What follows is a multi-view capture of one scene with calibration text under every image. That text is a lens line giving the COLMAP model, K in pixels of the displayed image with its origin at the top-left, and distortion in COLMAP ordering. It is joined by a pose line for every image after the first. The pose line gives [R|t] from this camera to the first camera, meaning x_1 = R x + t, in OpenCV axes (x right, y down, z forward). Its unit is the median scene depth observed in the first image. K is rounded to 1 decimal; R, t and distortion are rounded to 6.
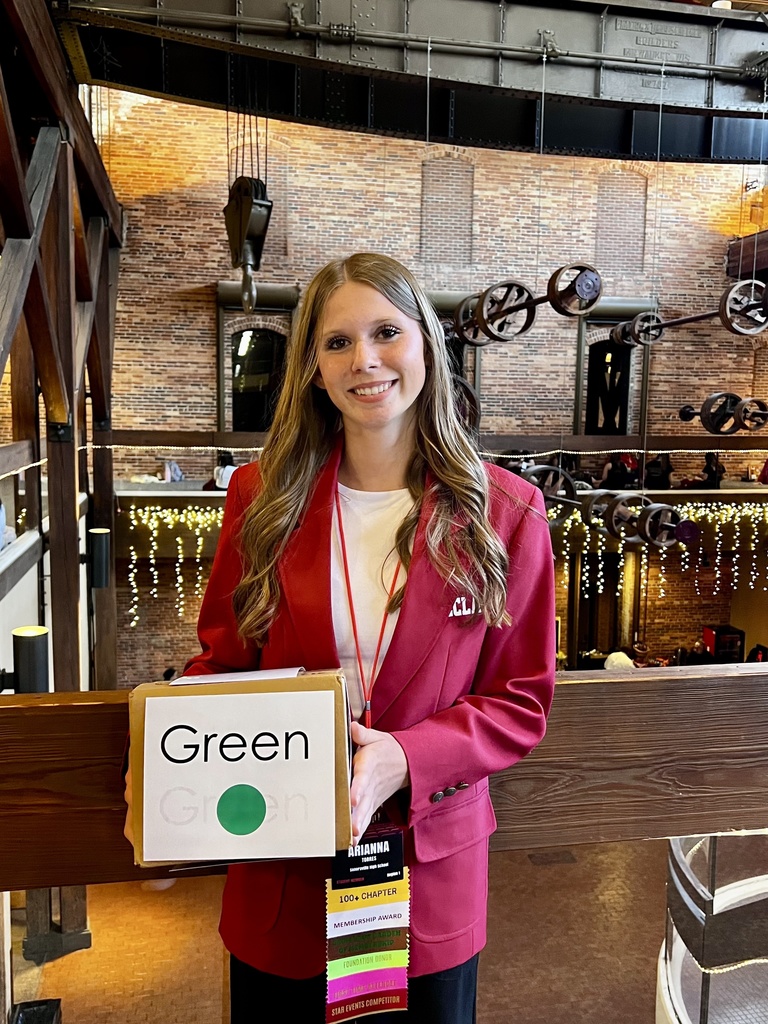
lens RADIAL K [[950.7, 0, 382.4], [0, 950.7, 519.7], [0, 0, 1]] dist [0.015031, -0.016900]
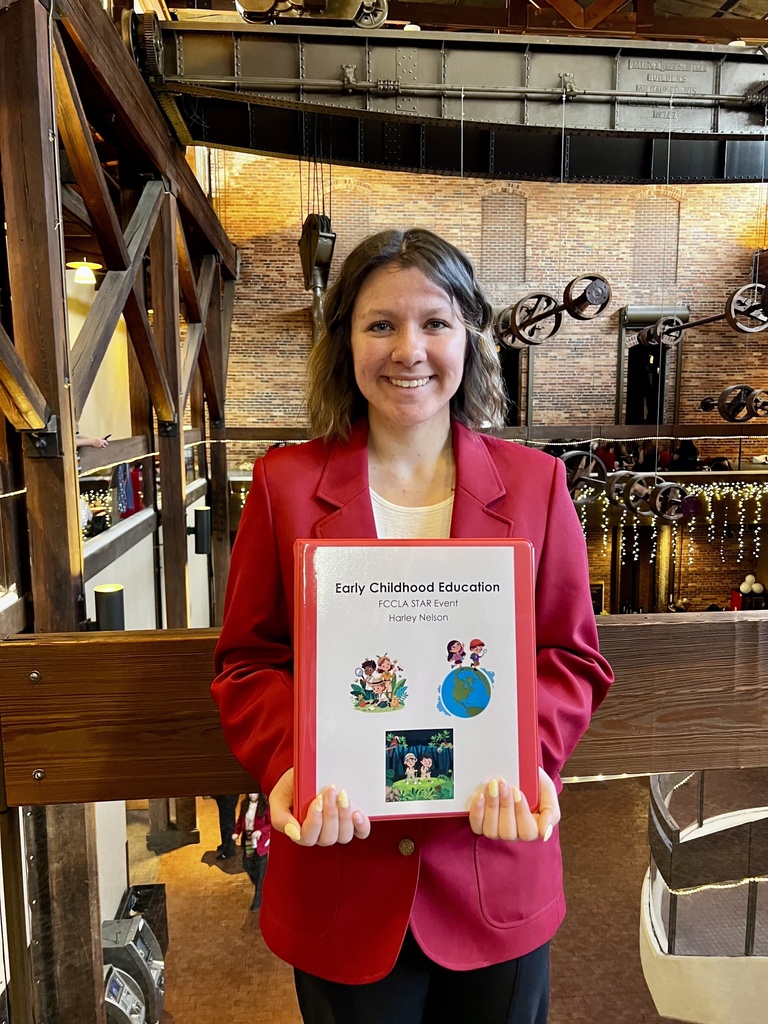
lens RADIAL K [[777.1, 0, 384.0], [0, 777.1, 512.0], [0, 0, 1]] dist [0.023515, -0.038462]
pose [[0.993029, -0.004336, -0.117793, 0.039370], [0.006061, 0.999880, 0.014290, 0.002444], [0.117717, -0.014904, 0.992935, 0.016980]]
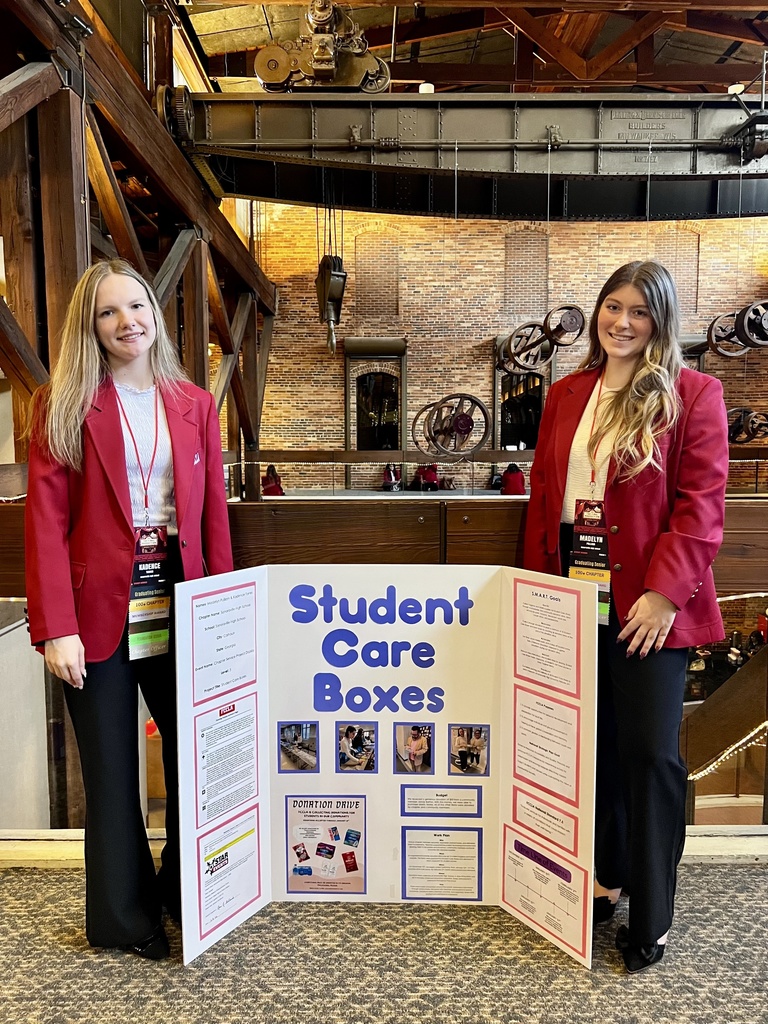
lens RADIAL K [[777.5, 0, 376.4], [0, 777.5, 508.3], [0, 0, 1]] dist [0.029528, -0.042906]
pose [[0.979611, -0.002891, -0.200885, 0.095837], [-0.003640, 0.999477, -0.032132, 0.021177], [0.200873, 0.032208, 0.979088, -0.034663]]
